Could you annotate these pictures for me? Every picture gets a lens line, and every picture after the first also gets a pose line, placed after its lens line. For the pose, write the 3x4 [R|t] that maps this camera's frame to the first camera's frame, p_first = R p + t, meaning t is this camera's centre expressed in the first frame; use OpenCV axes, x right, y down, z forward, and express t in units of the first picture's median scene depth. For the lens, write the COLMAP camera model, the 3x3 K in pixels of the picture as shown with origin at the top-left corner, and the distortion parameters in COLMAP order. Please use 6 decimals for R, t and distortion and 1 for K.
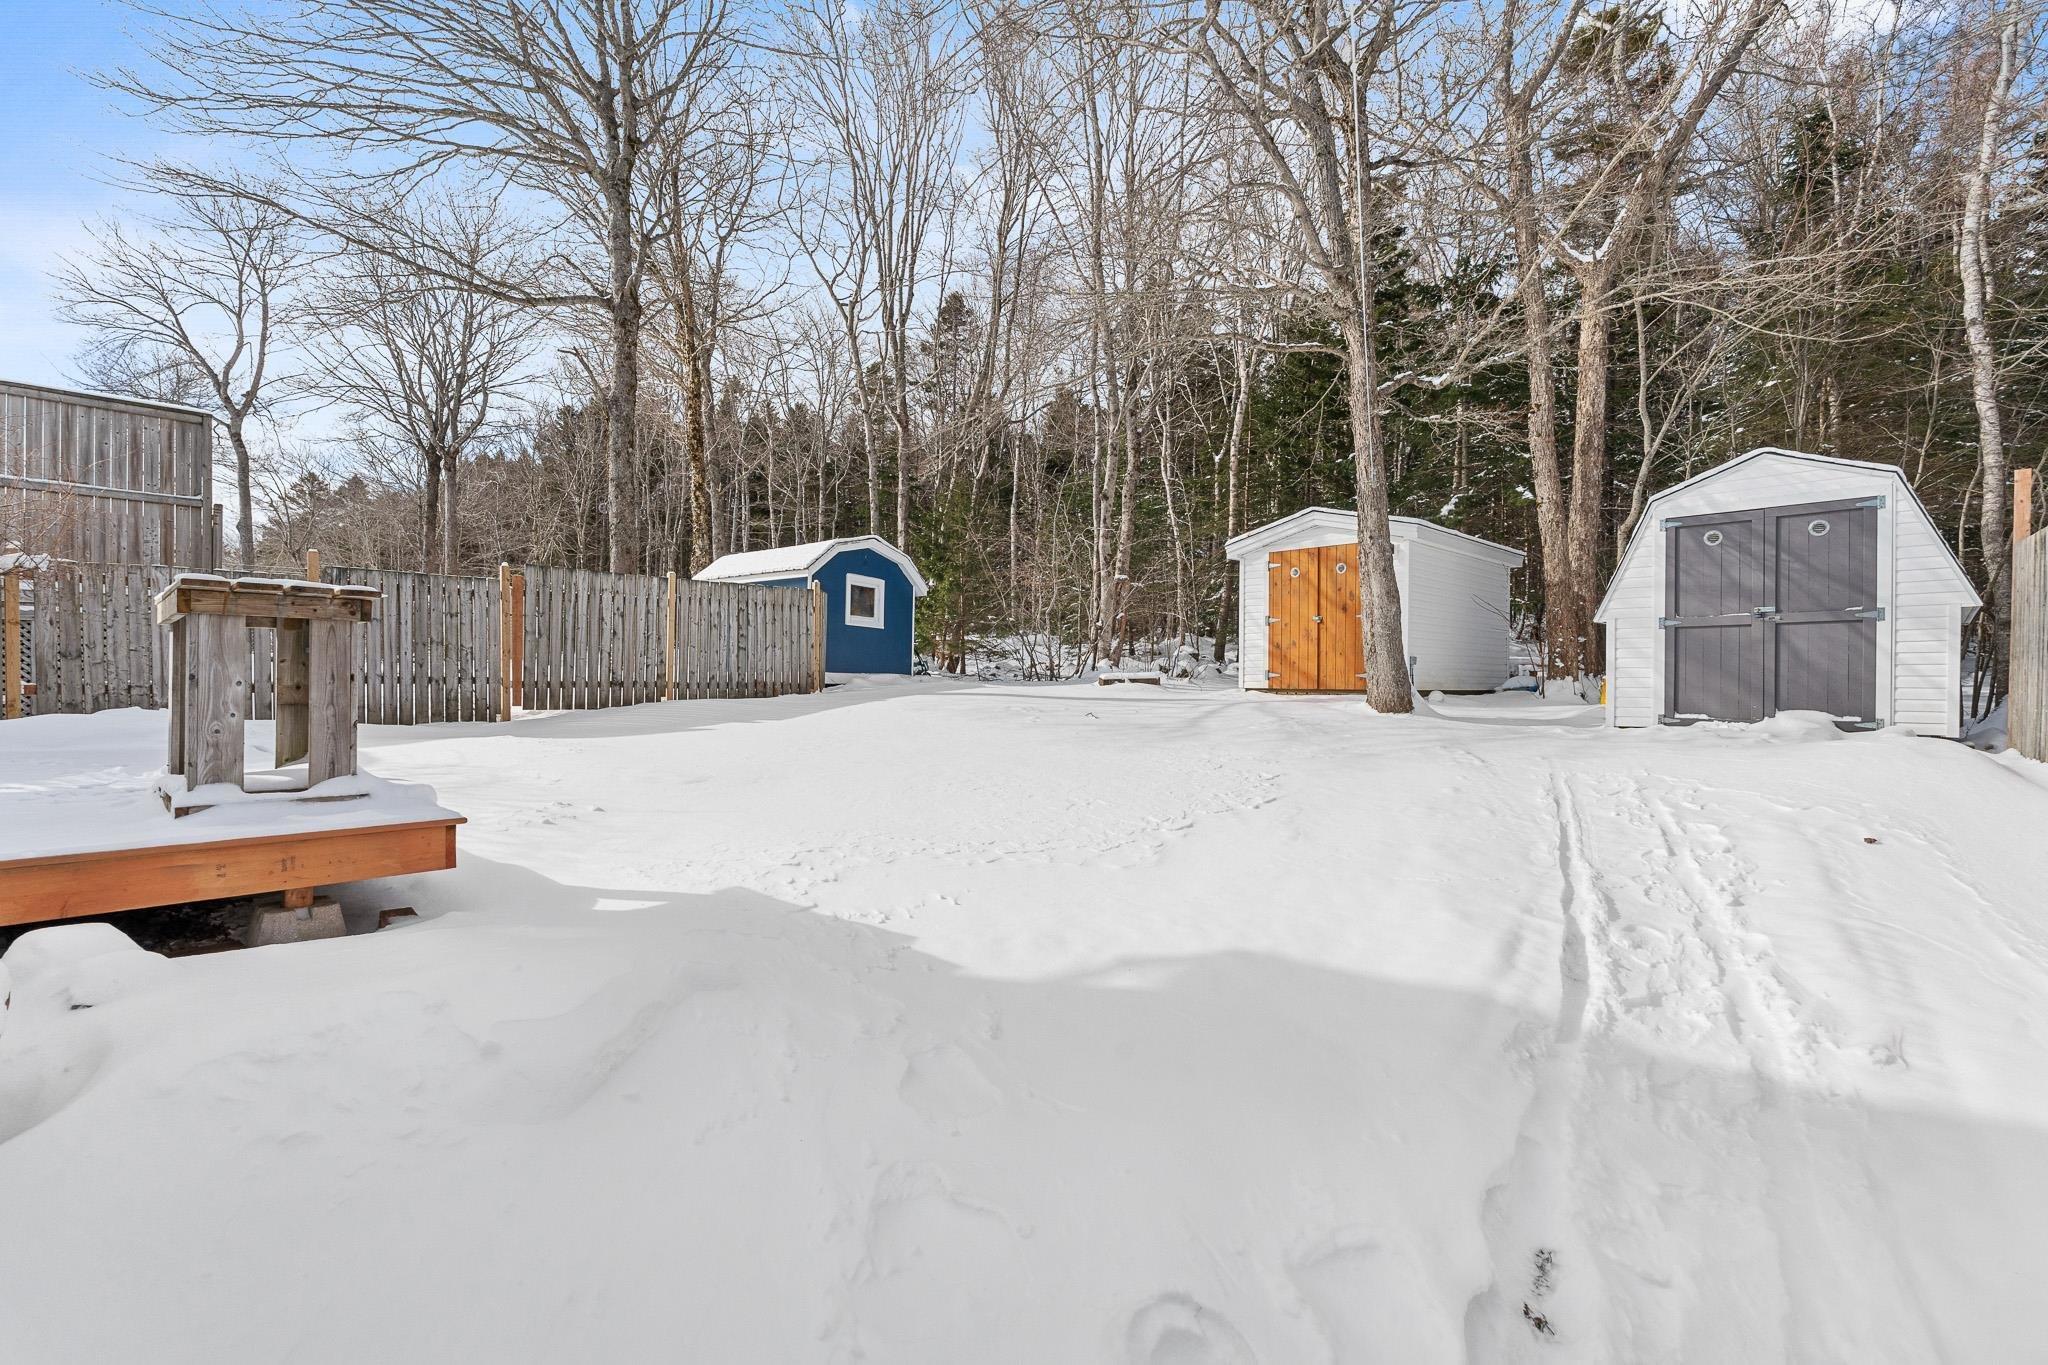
lens RADIAL K [[968.1, 0, 1024.0], [0, 968.1, 682.5], [0, 0, 1]] dist [-0.001252, -0.000539]
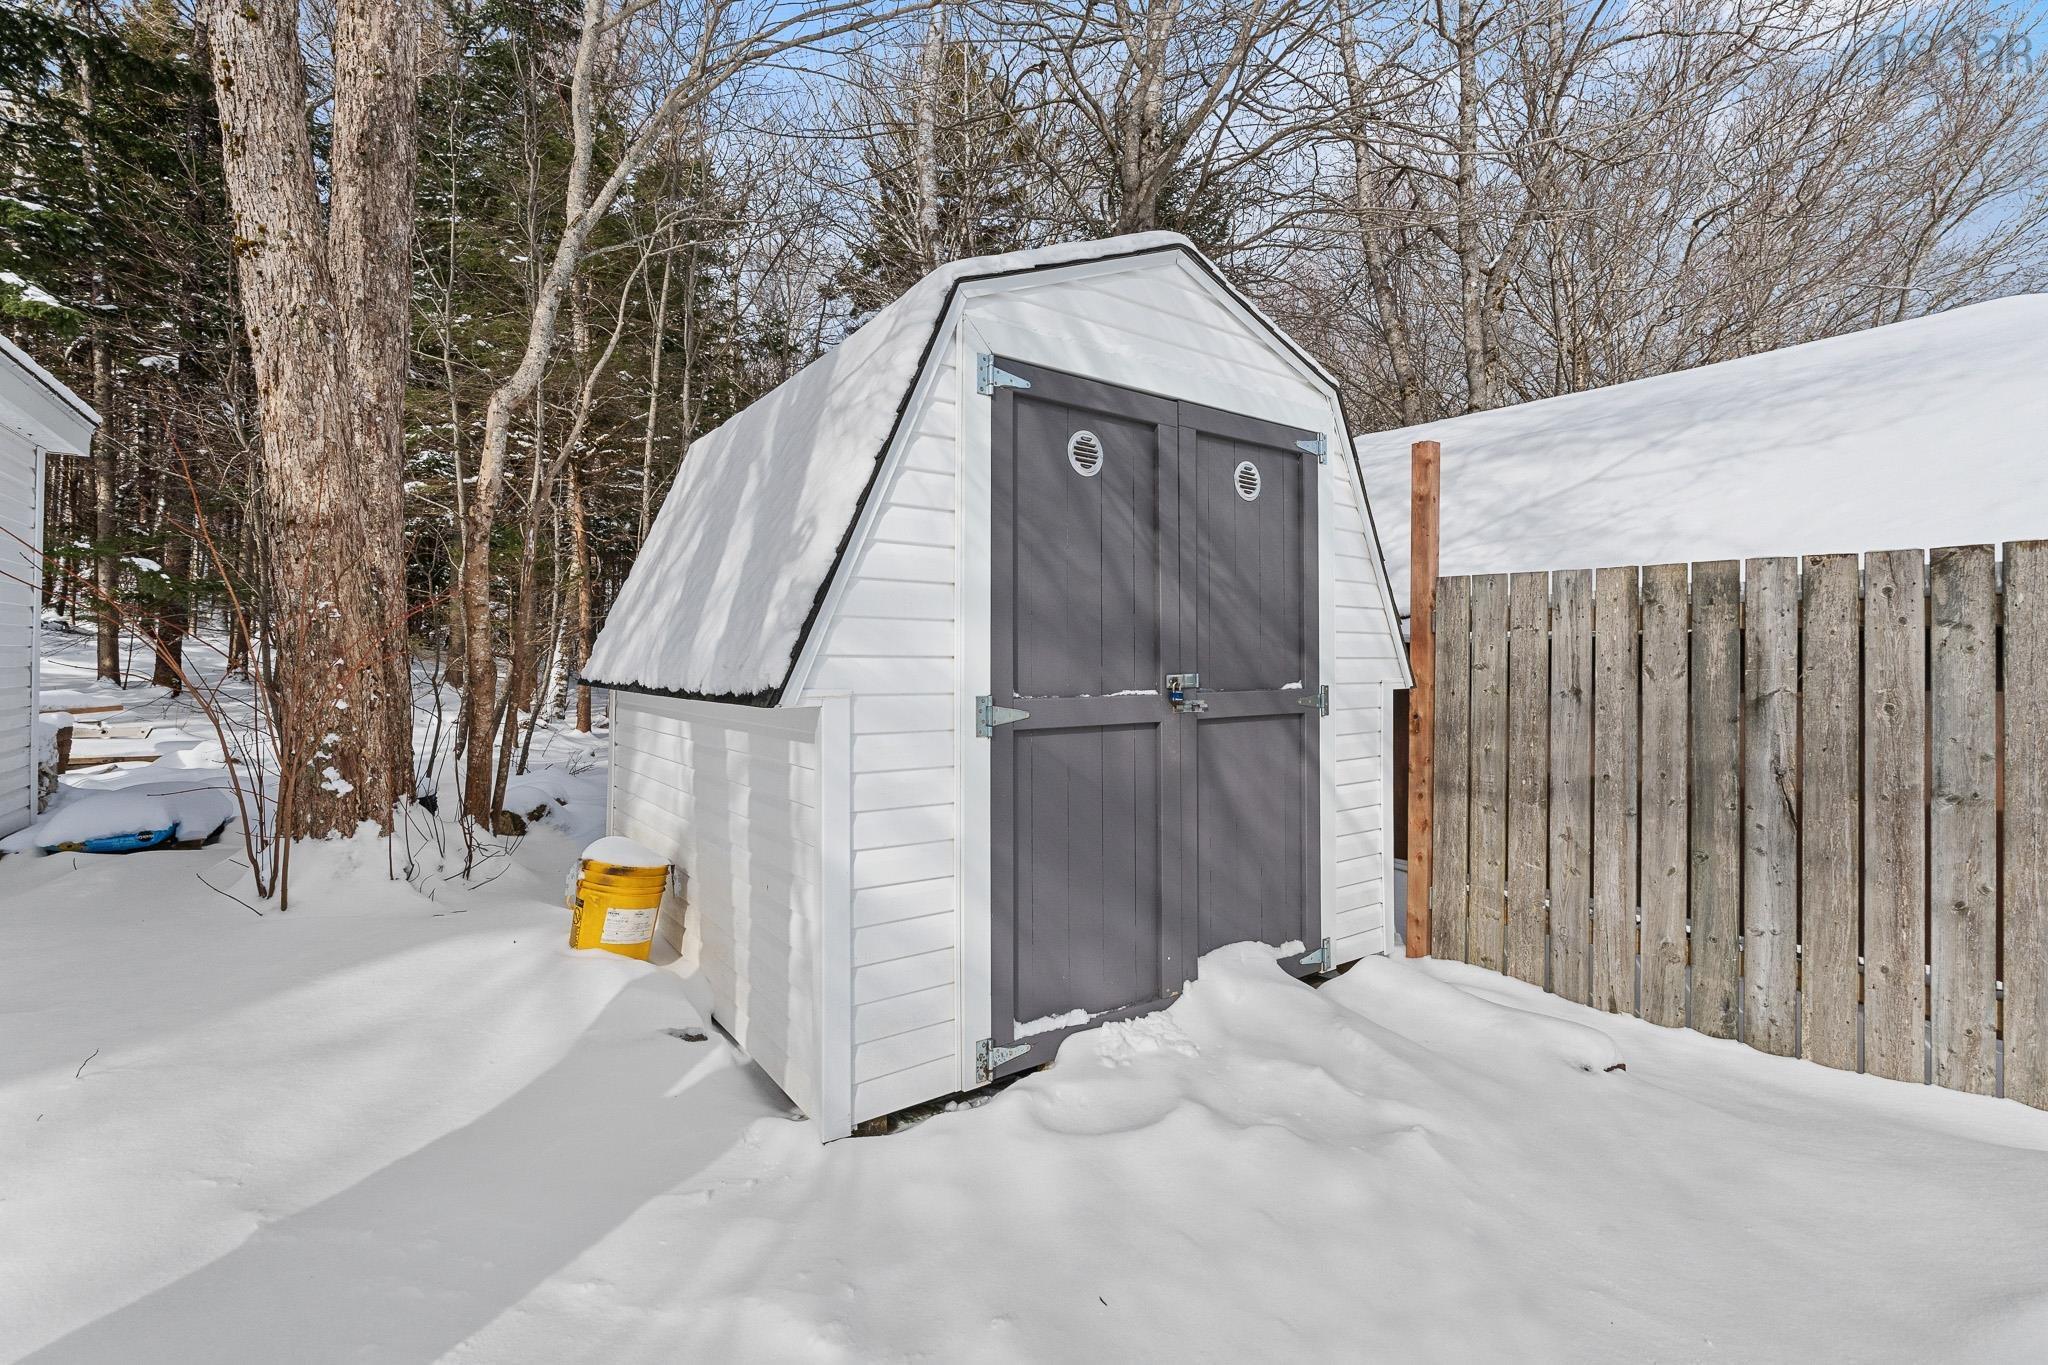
lens RADIAL K [[936.4, 0, 1024.0], [0, 936.4, 671.2], [0, 0, 1]] dist [0.000297, 0.000068]
pose [[0.192827, -0.007781, 0.981202, 0.377304], [-0.011431, 0.999883, 0.010176, -0.075092], [-0.981166, -0.013178, 0.192715, 0.903424]]
